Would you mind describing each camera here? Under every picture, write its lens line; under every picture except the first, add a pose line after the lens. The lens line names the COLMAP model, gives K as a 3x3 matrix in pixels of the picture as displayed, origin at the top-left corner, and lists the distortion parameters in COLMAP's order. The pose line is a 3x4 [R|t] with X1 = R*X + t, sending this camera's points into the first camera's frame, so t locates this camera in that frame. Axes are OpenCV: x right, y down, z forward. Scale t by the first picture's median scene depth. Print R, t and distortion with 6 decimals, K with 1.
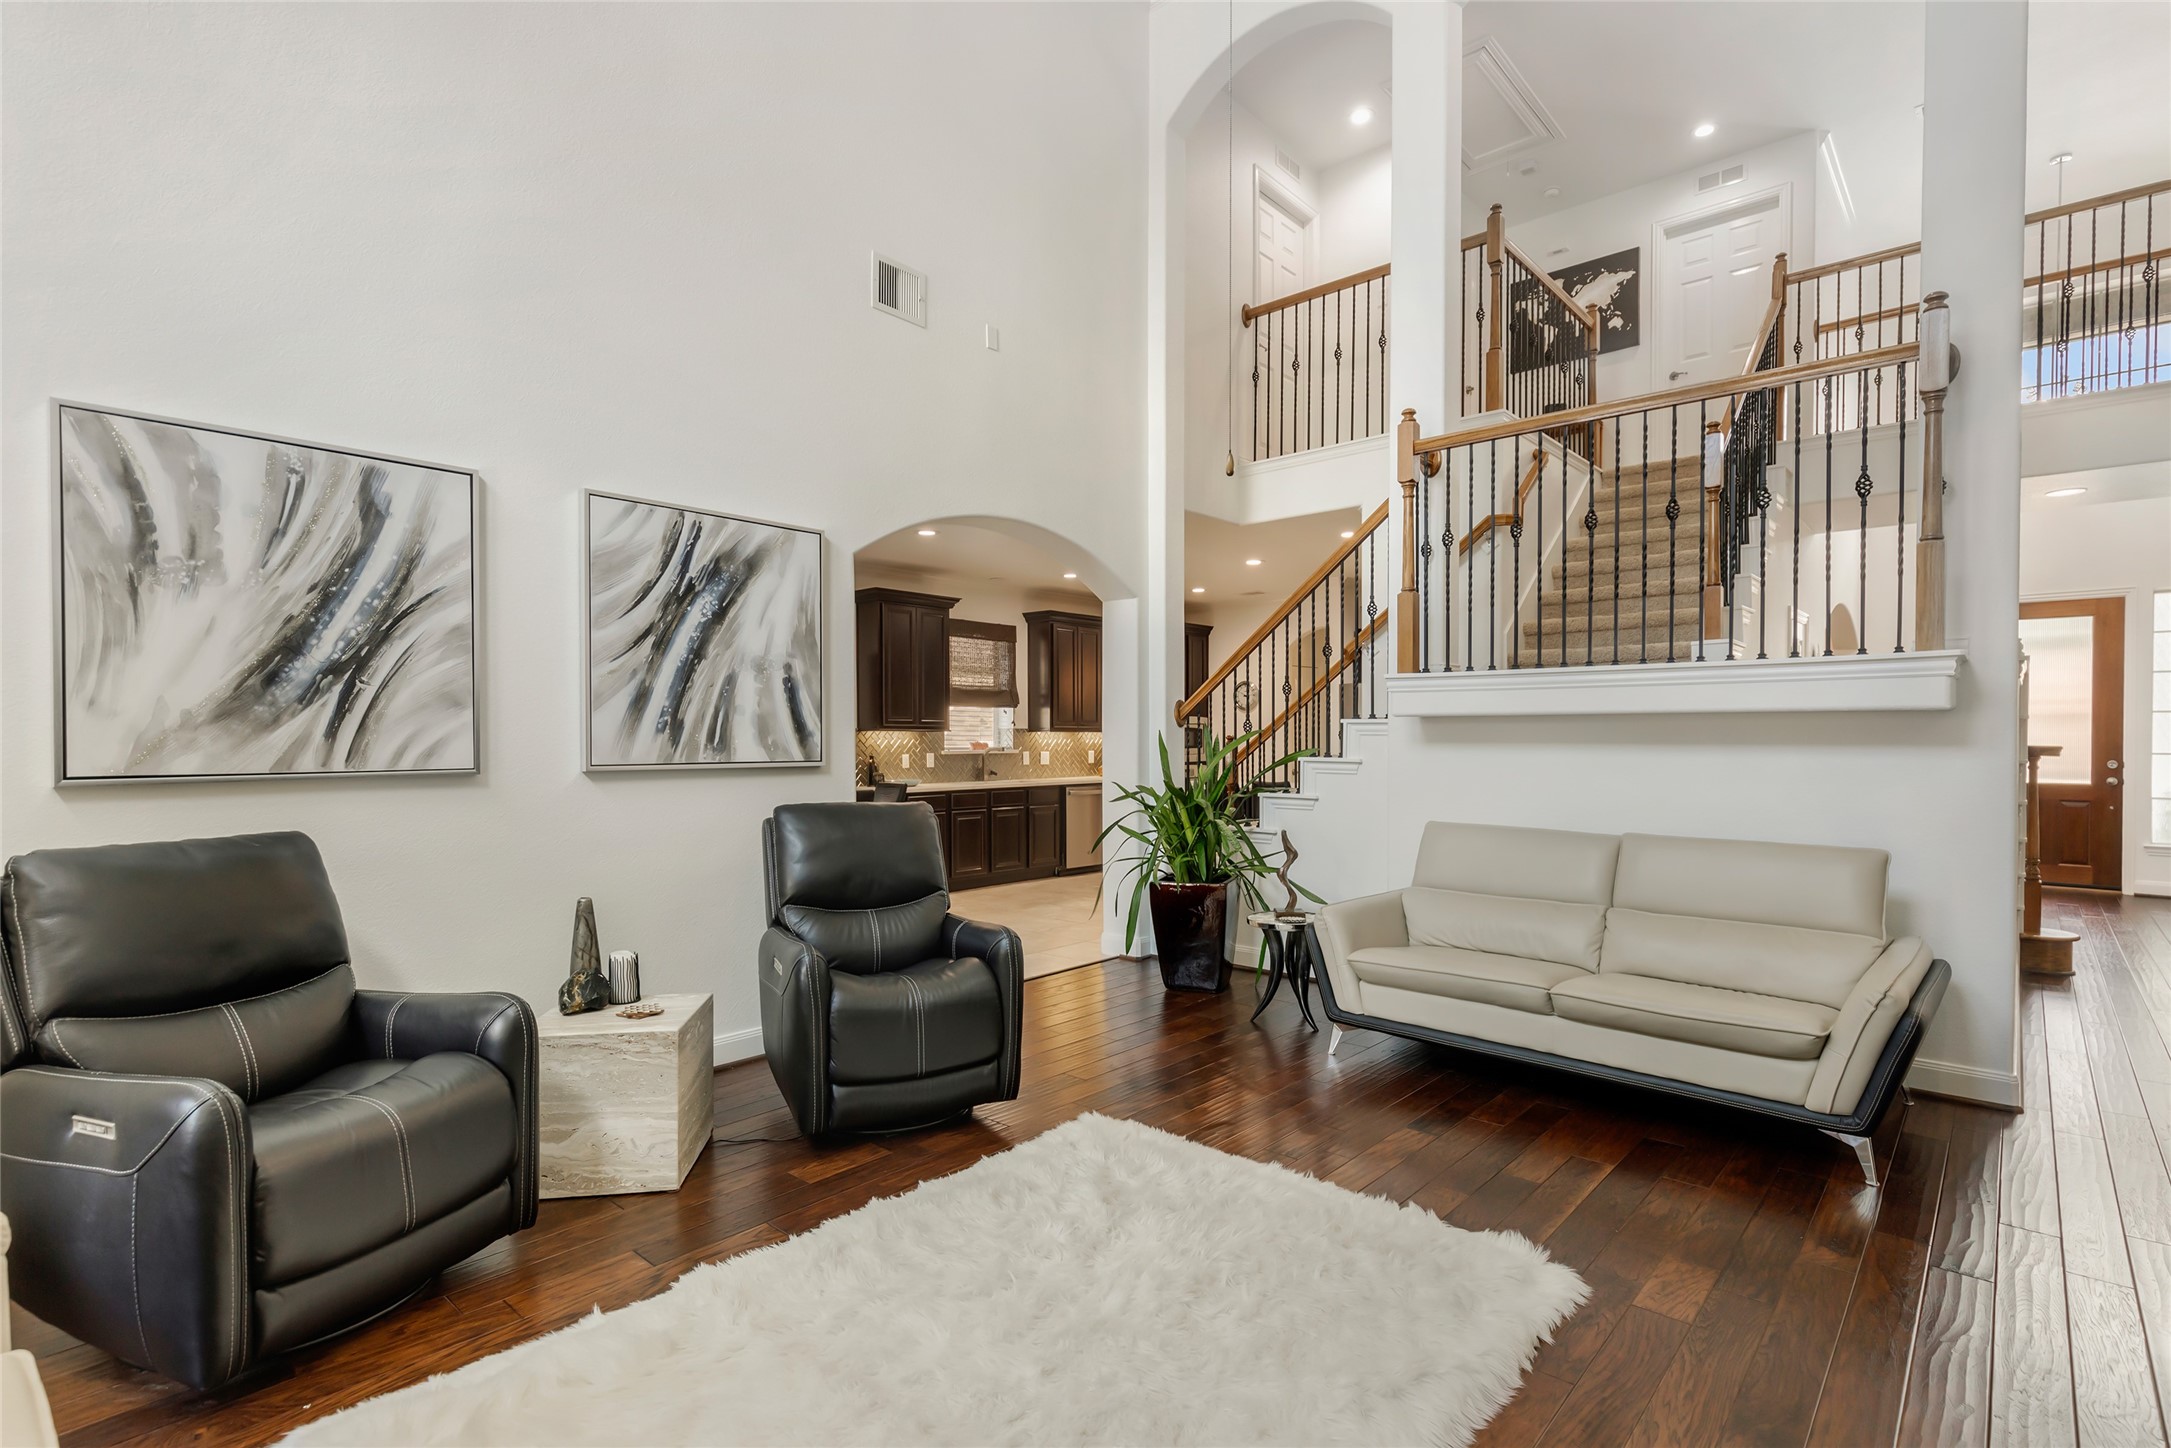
lens RADIAL K [[1033.1, 0, 1087.6], [0, 1033.1, 753.3], [0, 0, 1]] dist [0.003319, 0.000373]
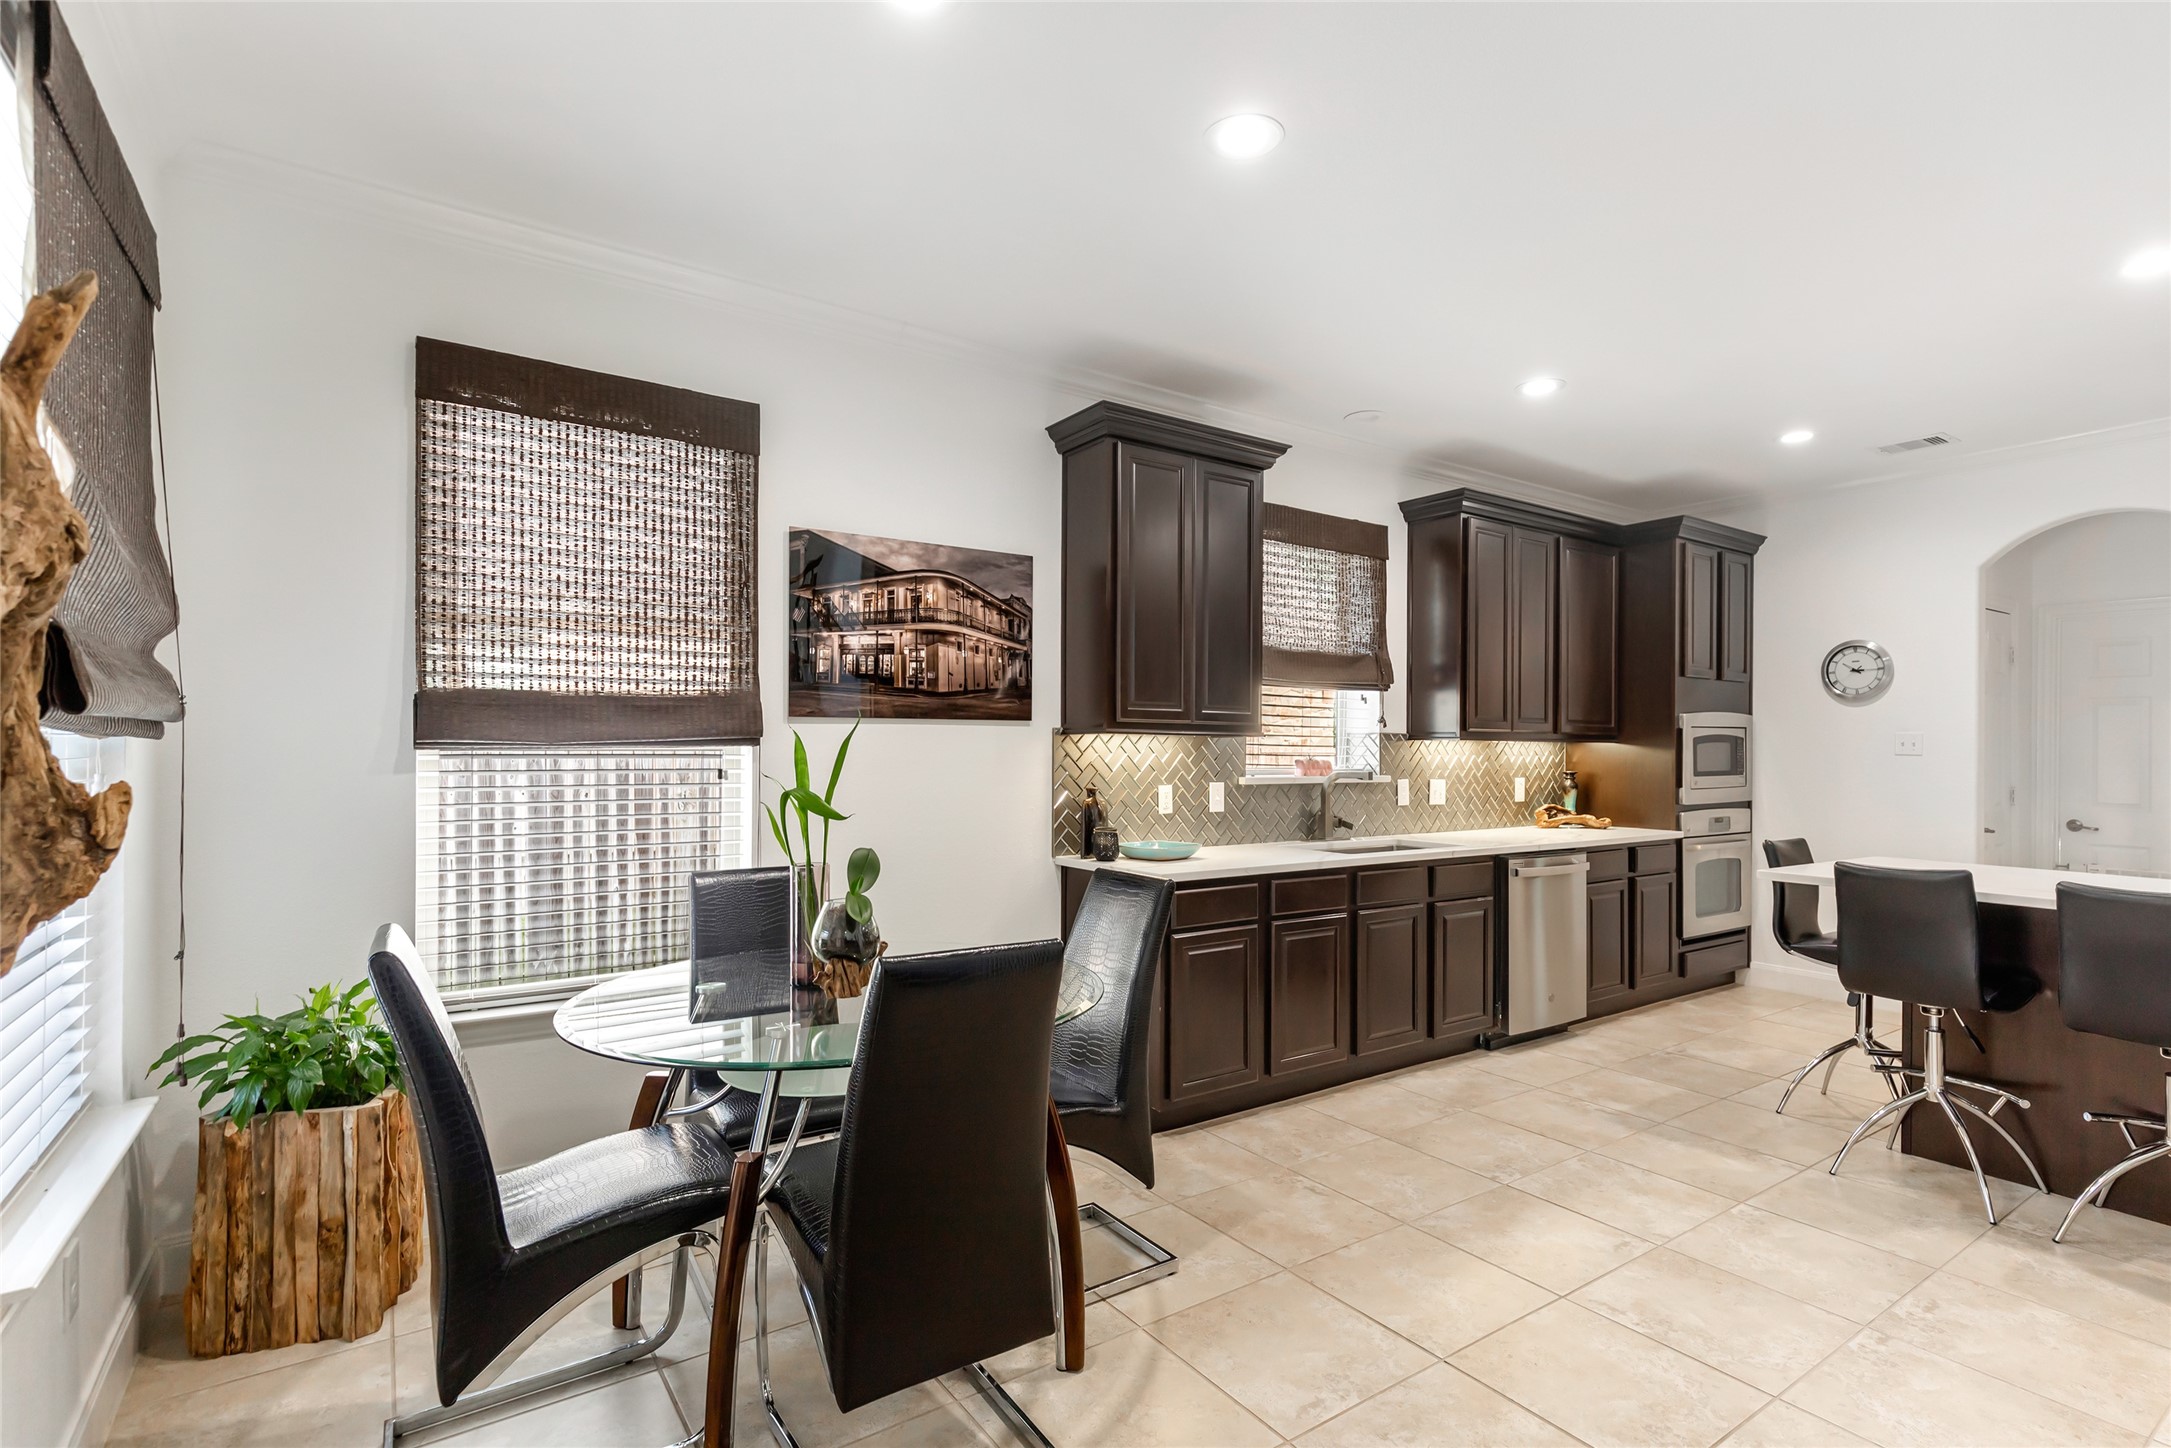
lens RADIAL K [[1033.1, 0, 1087.6], [0, 1033.1, 753.3], [0, 0, 1]] dist [0.003319, 0.000373]
pose [[0.970244, 0.012376, -0.241814, -0.091005], [-0.014560, 0.999868, -0.007246, -0.008795], [0.241693, 0.010551, 0.970295, 0.501851]]
